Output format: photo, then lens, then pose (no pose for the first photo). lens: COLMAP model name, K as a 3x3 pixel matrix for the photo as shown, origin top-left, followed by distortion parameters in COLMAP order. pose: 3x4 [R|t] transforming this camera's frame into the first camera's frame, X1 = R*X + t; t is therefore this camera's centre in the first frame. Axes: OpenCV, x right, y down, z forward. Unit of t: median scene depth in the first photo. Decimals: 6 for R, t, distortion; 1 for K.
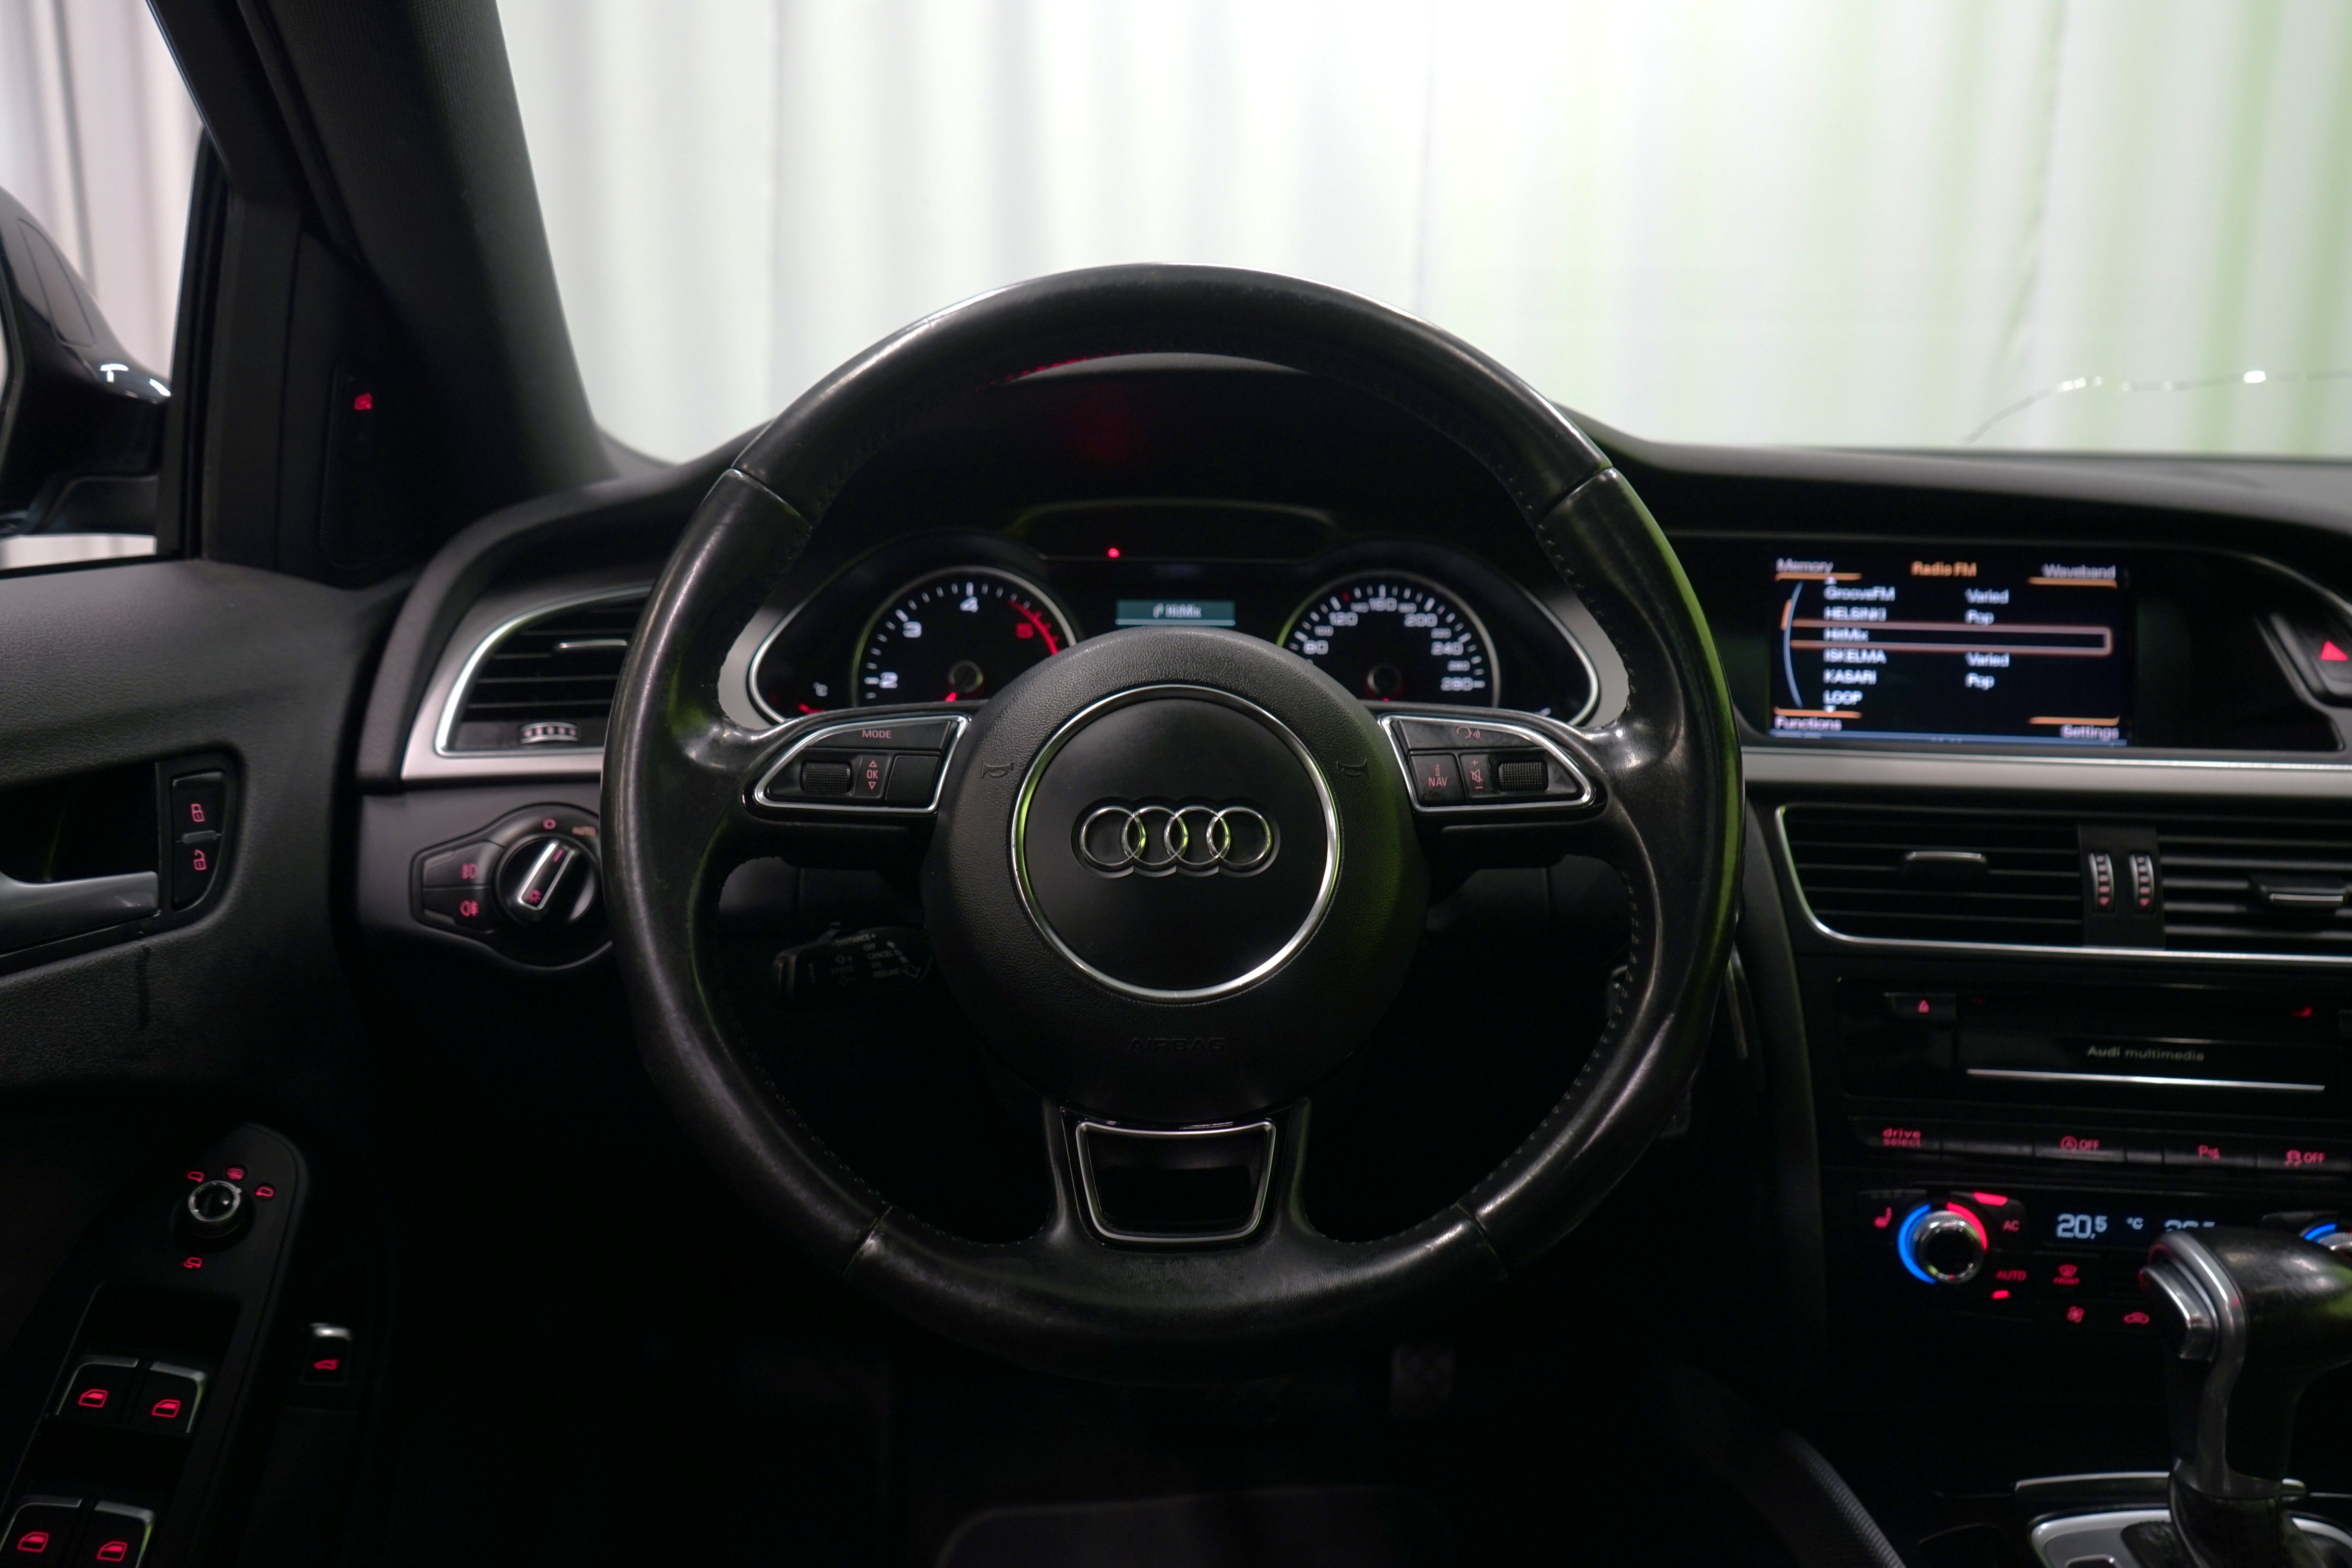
lens RADIAL K [[1931.2, 0, 1176.0], [0, 1931.2, 784.0], [0, 0, 1]] dist [0.006524, 0.009026]
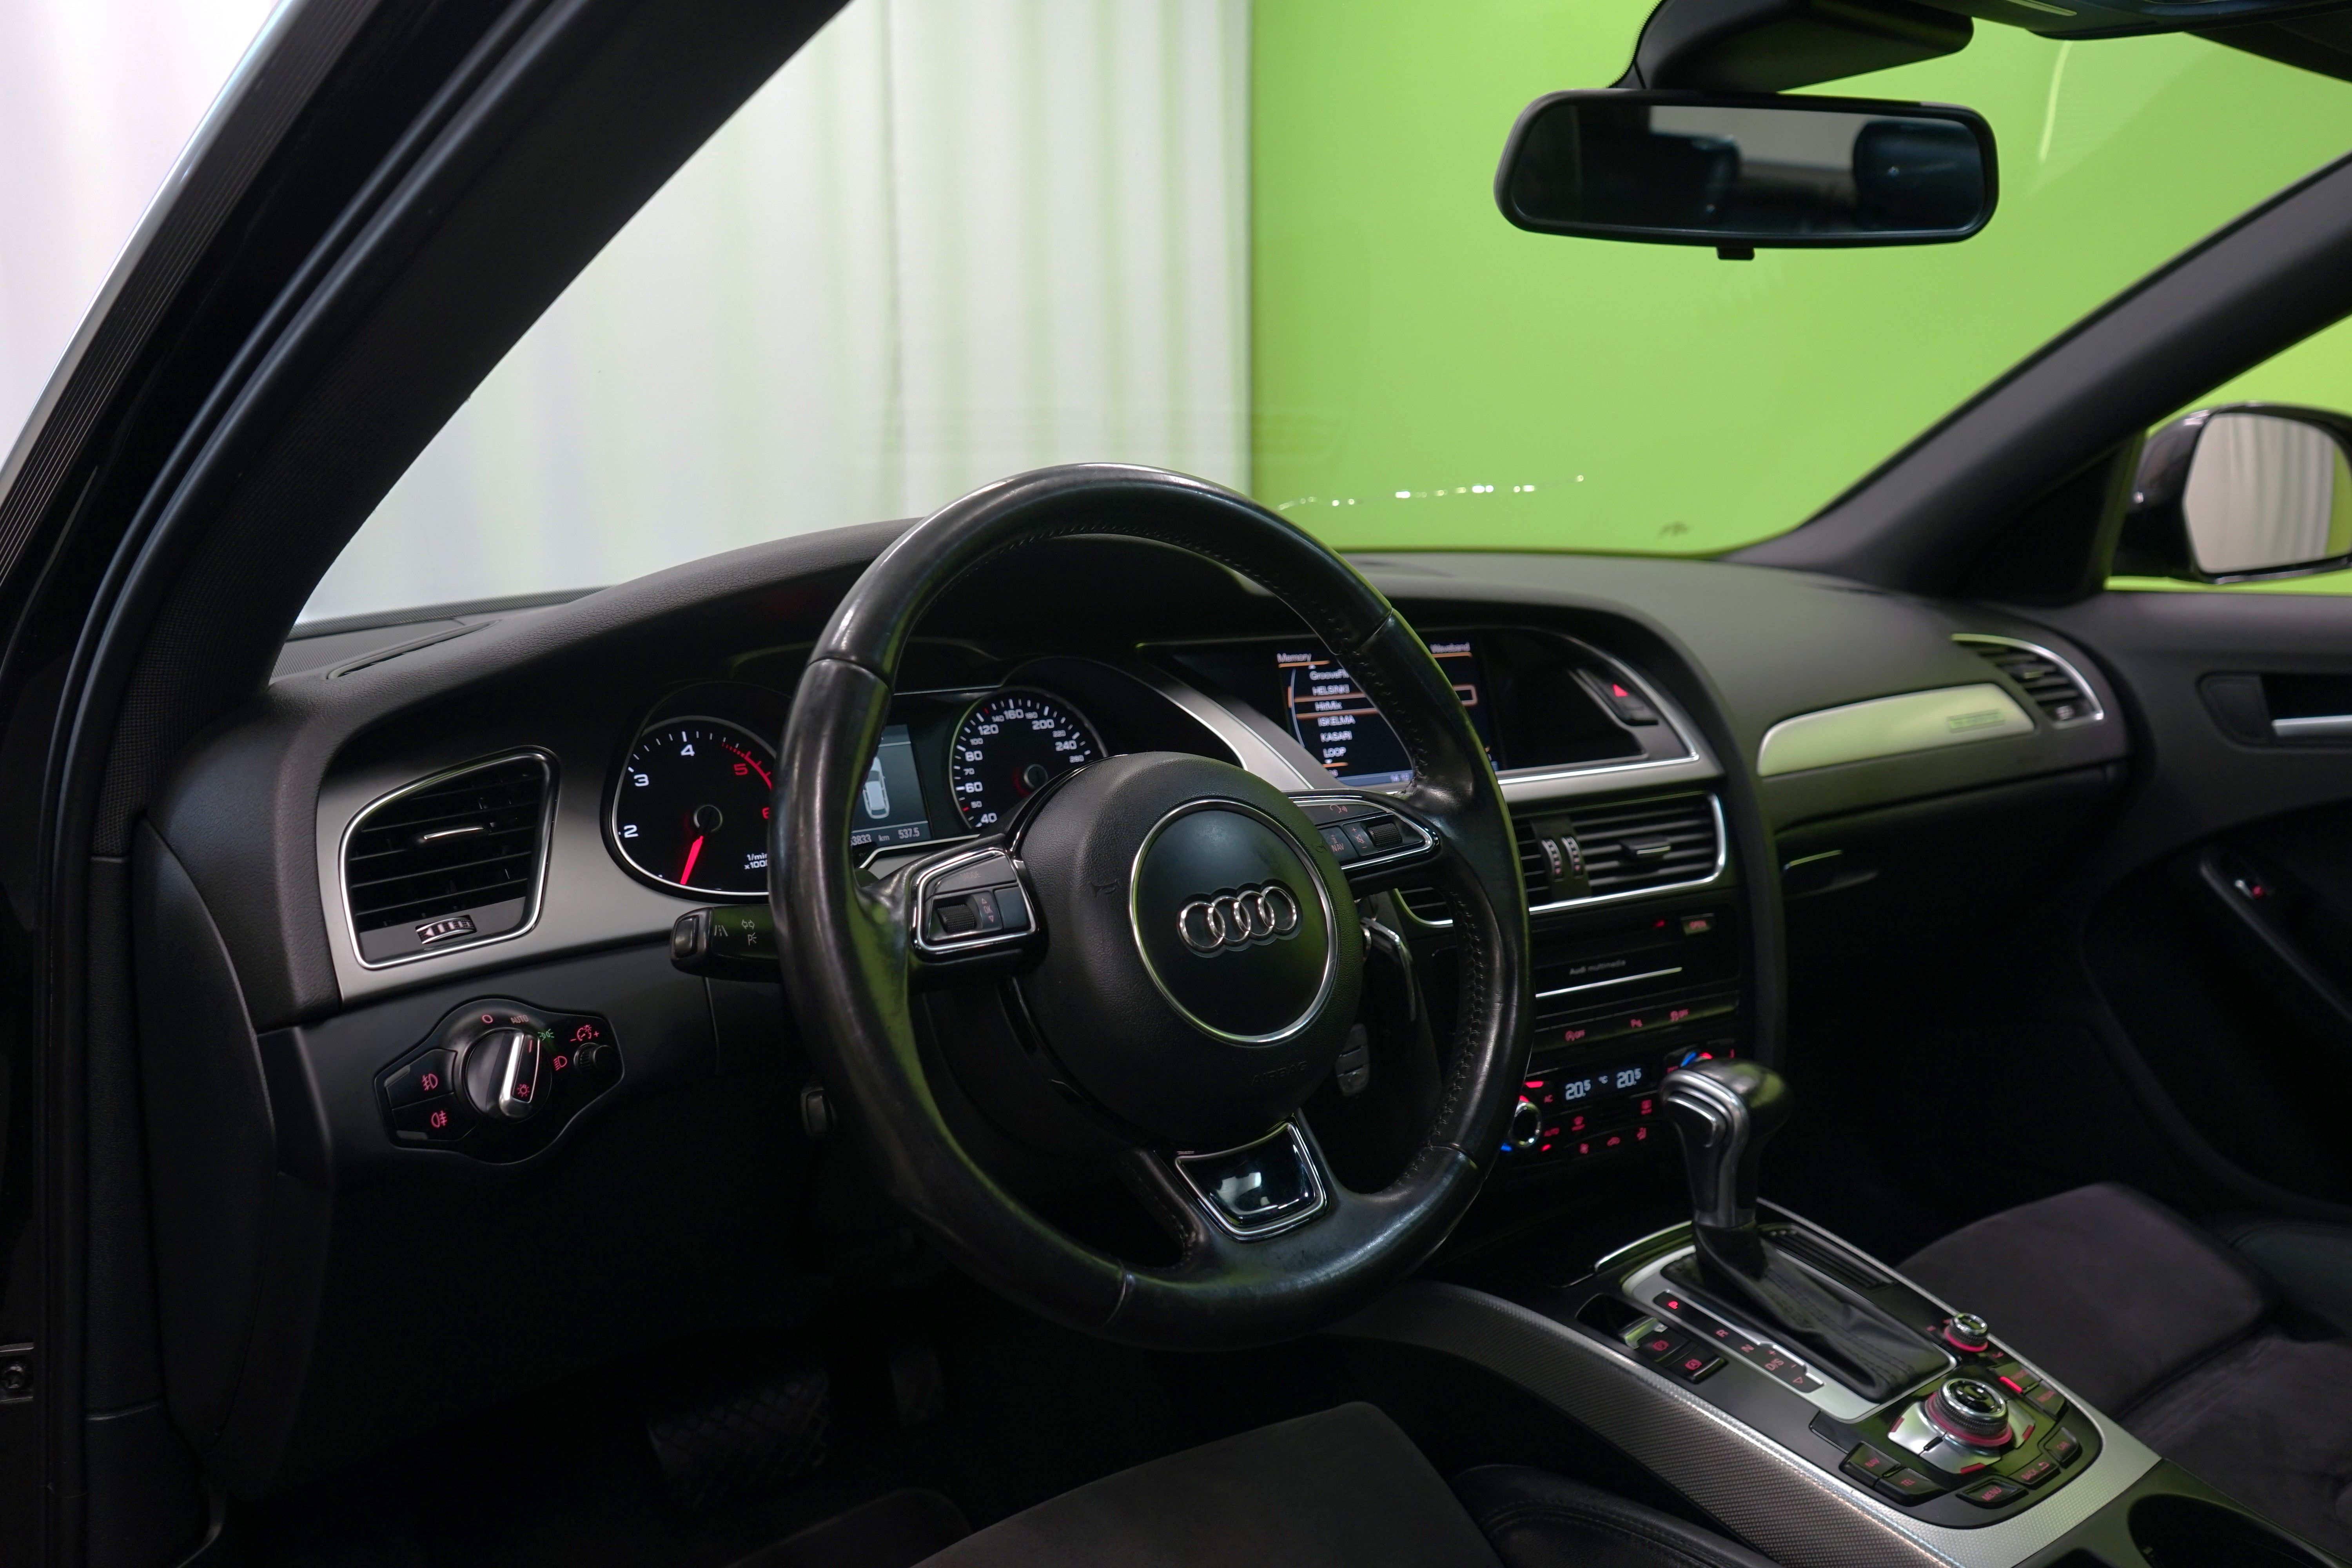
lens RADIAL K [[1949.4, 0, 1176.0], [0, 1949.4, 784.0], [0, 0, 1]] dist [0.051239, 0.000732]
pose [[0.782735, -0.115232, 0.611595, -0.576876], [0.126352, 0.991667, 0.025135, -0.070464], [-0.609395, 0.057602, 0.790772, -0.012579]]
